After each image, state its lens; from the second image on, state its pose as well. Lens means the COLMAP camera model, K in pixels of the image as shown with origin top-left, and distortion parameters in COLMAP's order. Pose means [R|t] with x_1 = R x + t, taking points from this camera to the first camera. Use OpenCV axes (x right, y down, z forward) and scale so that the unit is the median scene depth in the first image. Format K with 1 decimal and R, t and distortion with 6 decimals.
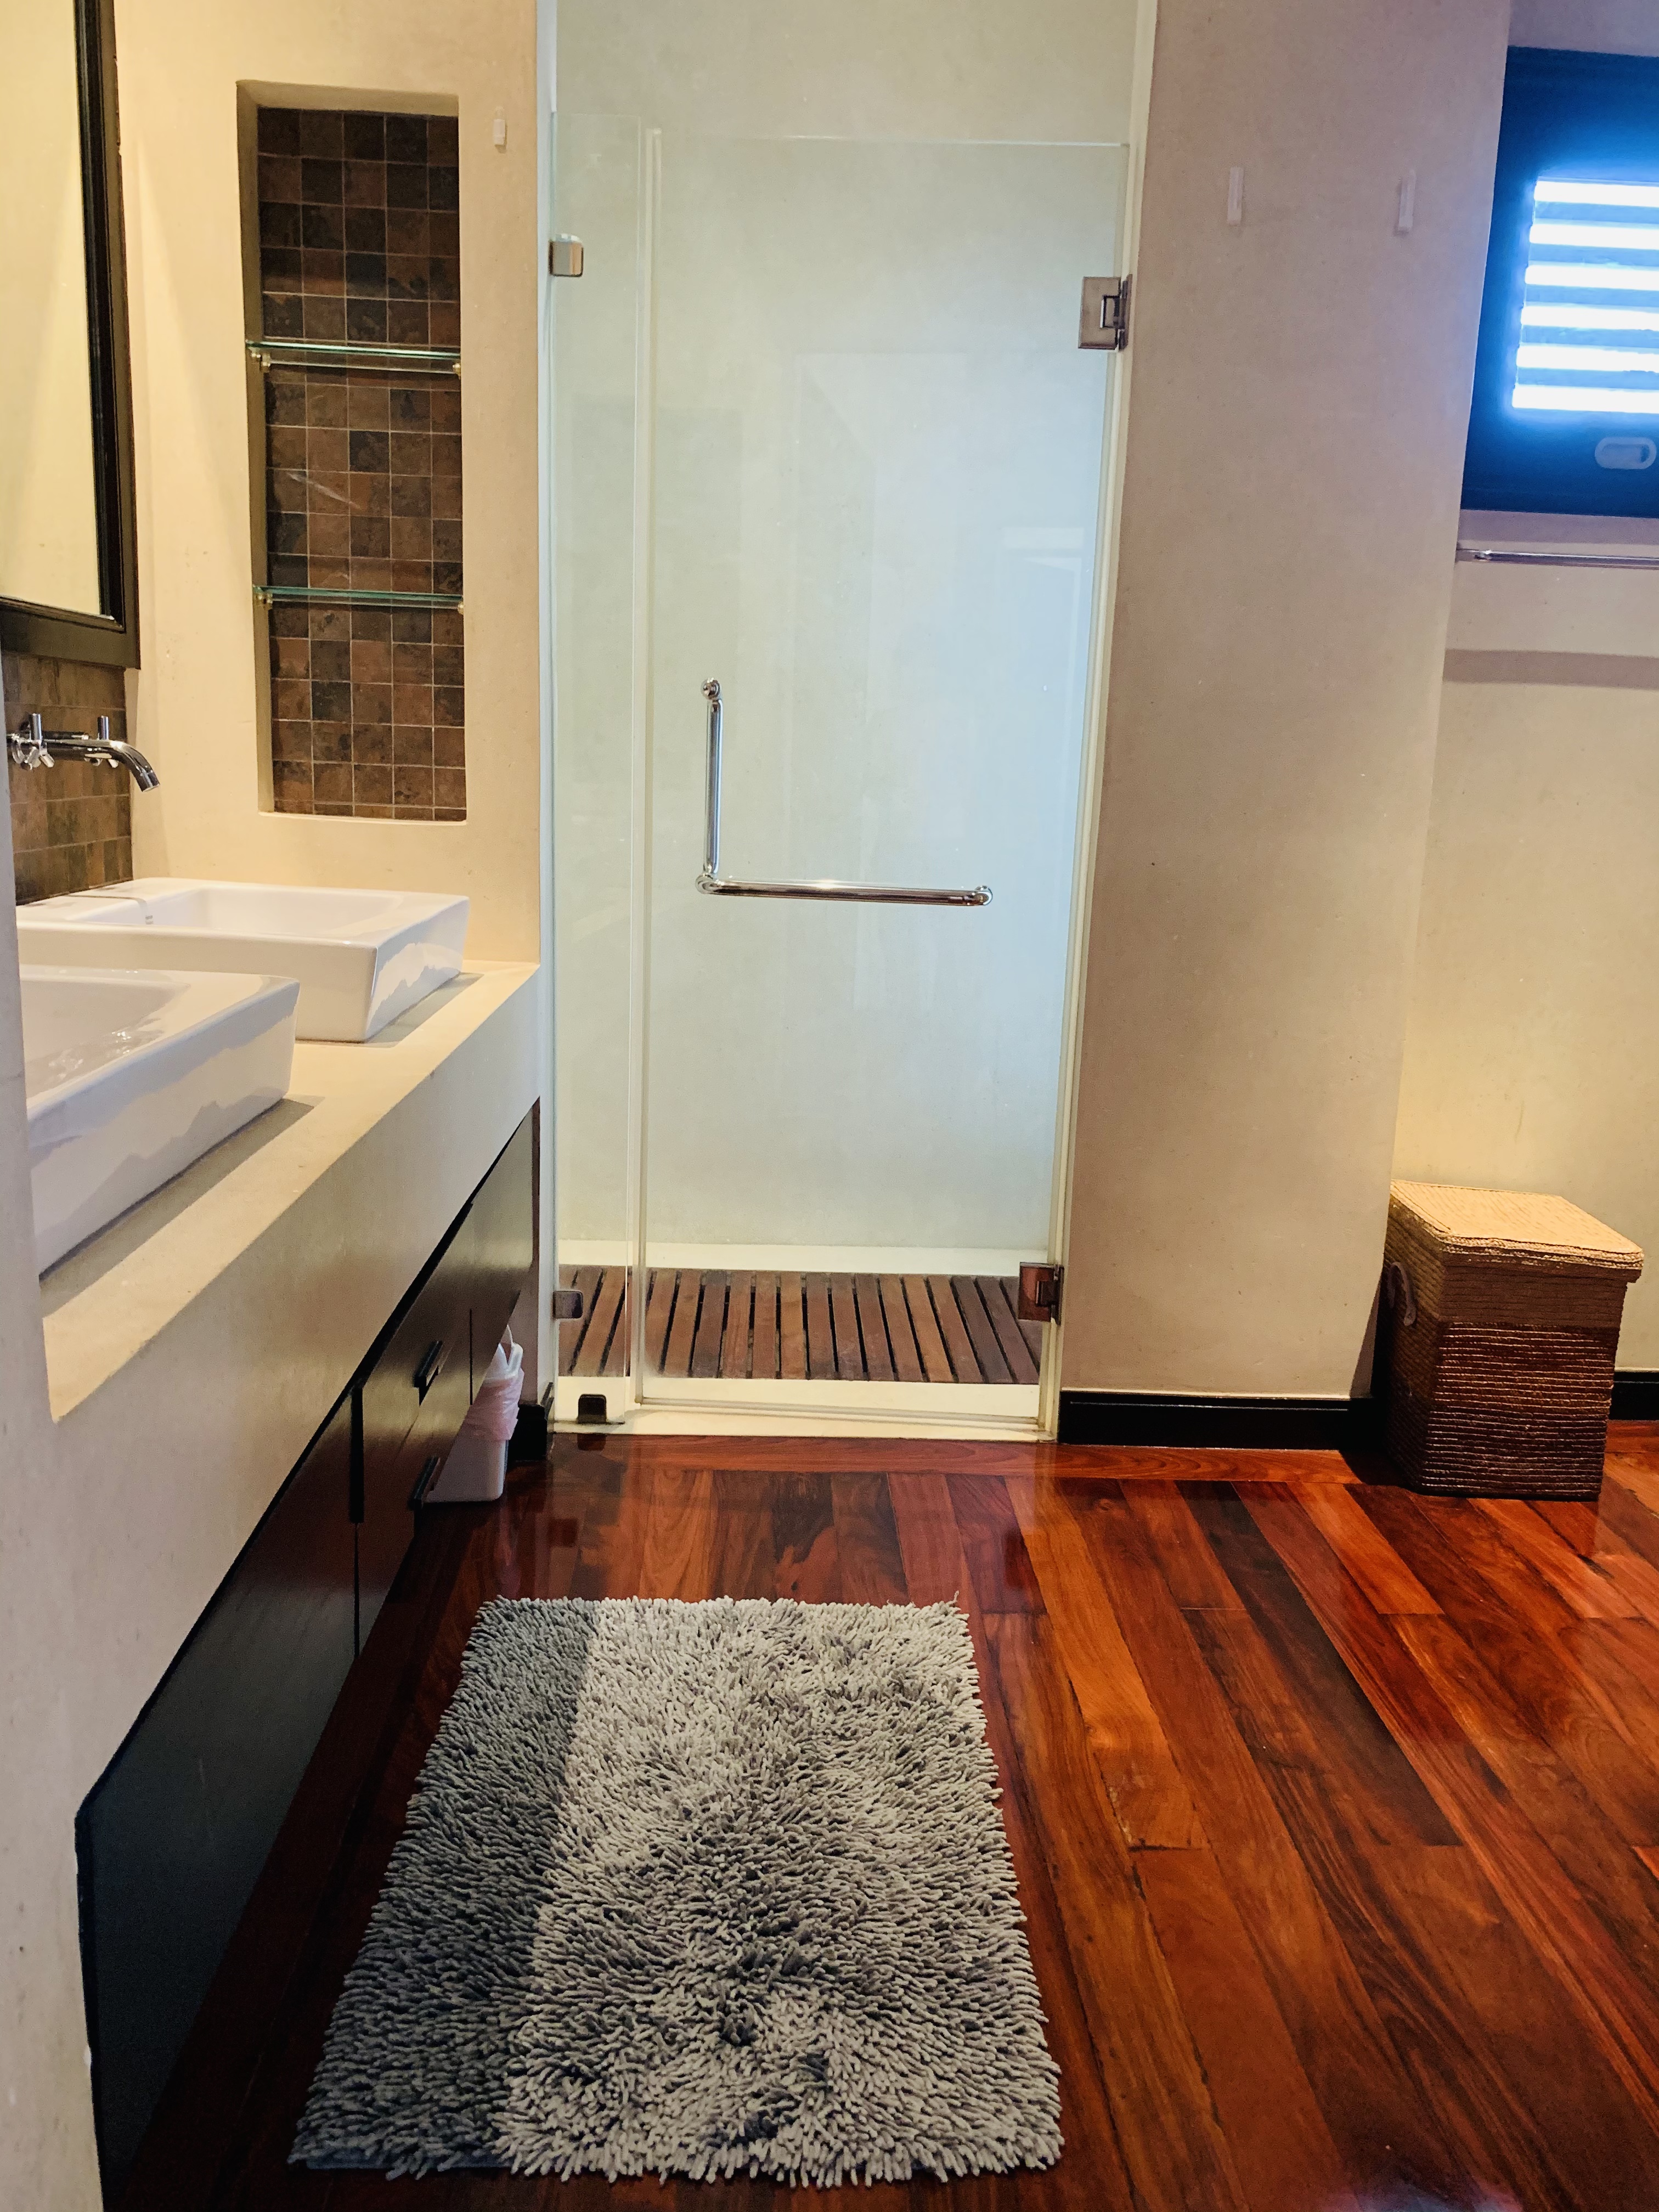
lens RADIAL K [[1676.3, 0, 828.7], [0, 1676.3, 1102.8], [0, 0, 1]] dist [0.000865, 0.000577]
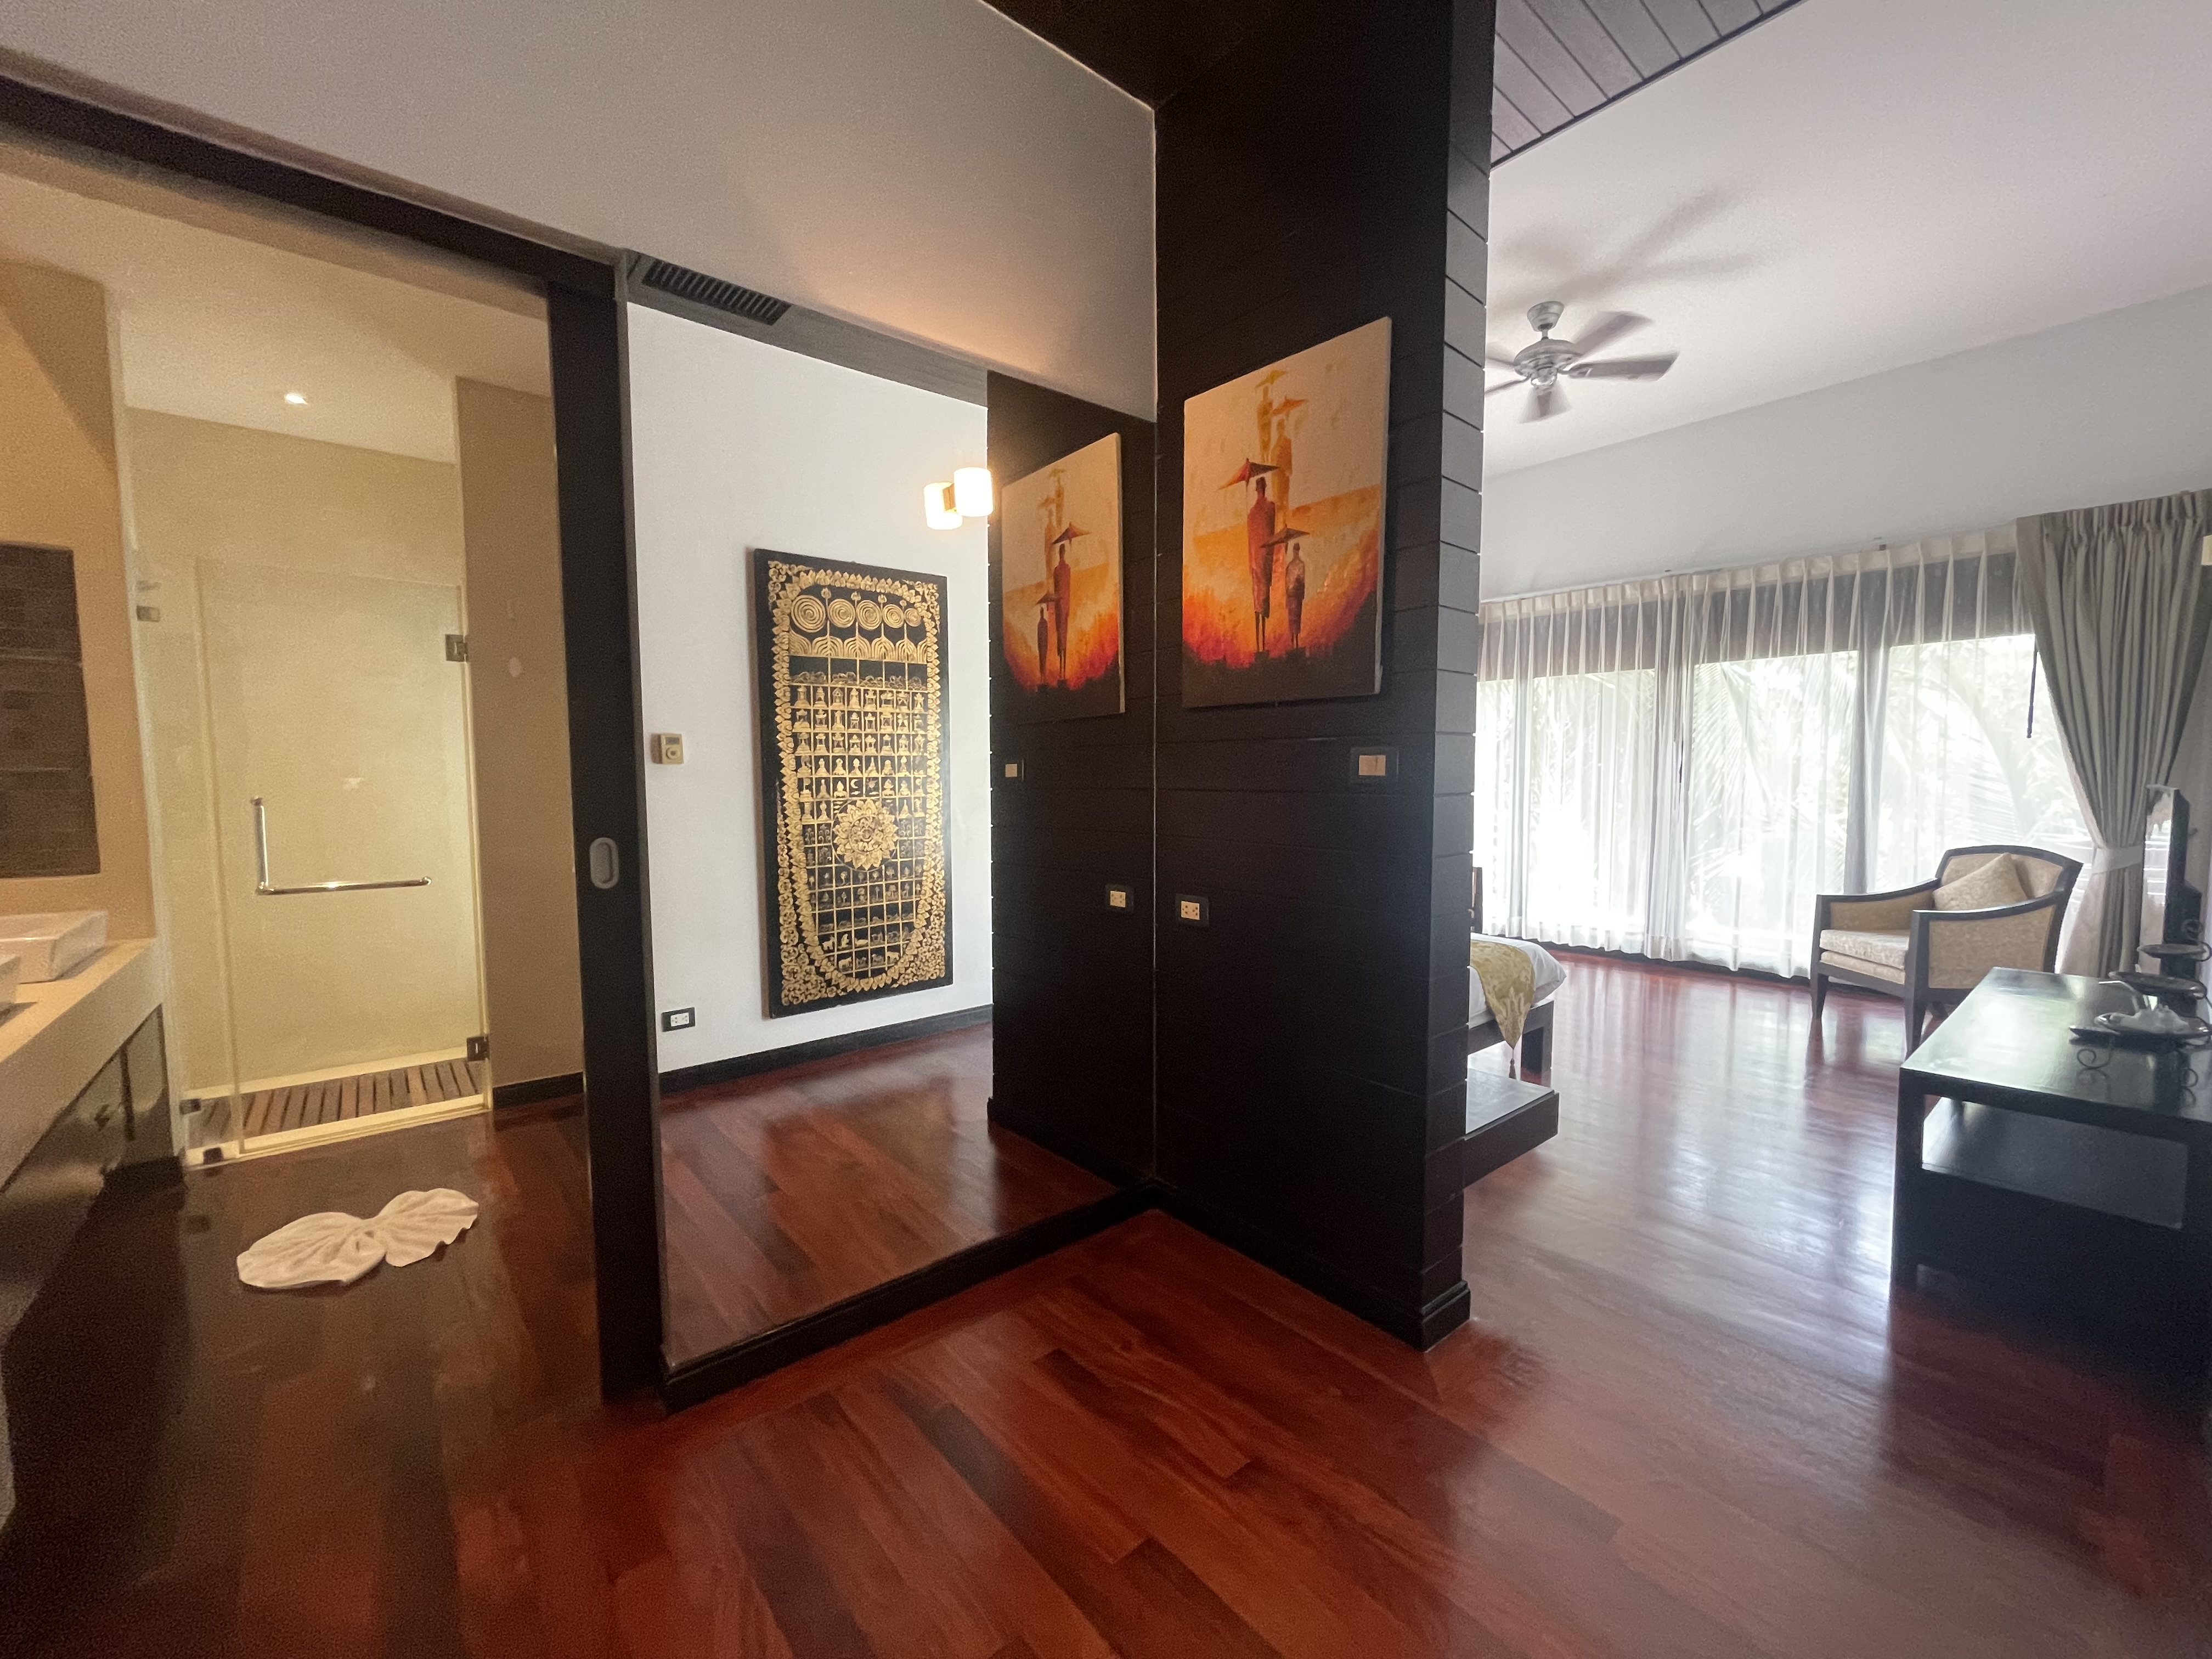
lens RADIAL K [[893.4, 0, 1106.3], [0, 893.4, 843.2], [0, 0, 1]] dist [-0.011524, -0.000067]
pose [[0.784130, -0.084016, 0.614883, 0.080427], [0.161073, 0.984392, -0.070904, 0.062856], [-0.599329, 0.154639, 0.785424, -0.530277]]
